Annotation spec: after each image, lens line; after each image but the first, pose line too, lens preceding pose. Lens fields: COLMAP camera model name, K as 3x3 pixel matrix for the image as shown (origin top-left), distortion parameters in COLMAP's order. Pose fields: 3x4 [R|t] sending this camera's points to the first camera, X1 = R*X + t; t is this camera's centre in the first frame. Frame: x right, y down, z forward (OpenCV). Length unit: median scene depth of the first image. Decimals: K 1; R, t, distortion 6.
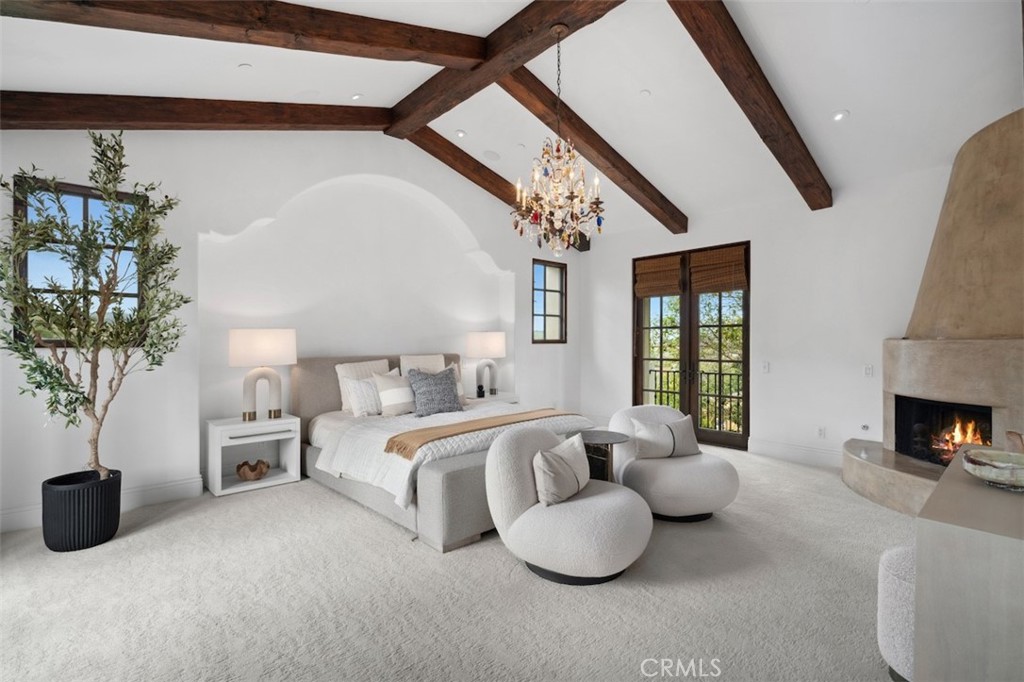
lens RADIAL K [[475.7, 0, 510.9], [0, 475.7, 340.9], [0, 0, 1]] dist [-0.002602, 0.000243]
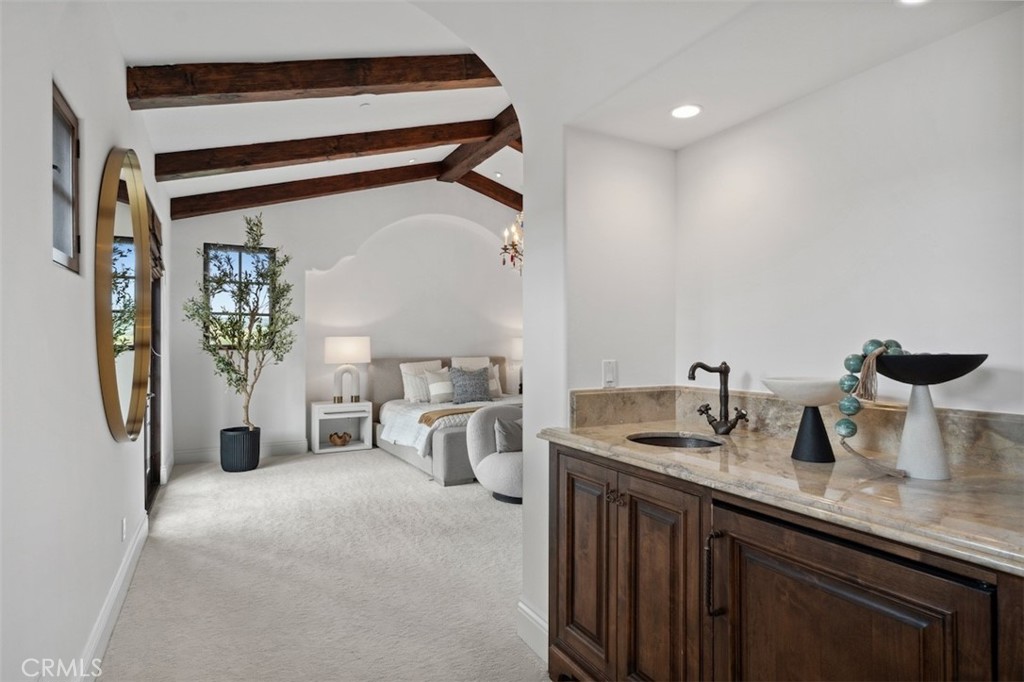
lens RADIAL K [[556.1, 0, 512.7], [0, 556.1, 342.8], [0, 0, 1]] dist [-0.021241, 0.000347]
pose [[0.969995, -0.000999, -0.243124, 0.428713], [0.000065, 0.999993, -0.003851, -0.001190], [0.243126, 0.003720, 0.969988, -0.566072]]
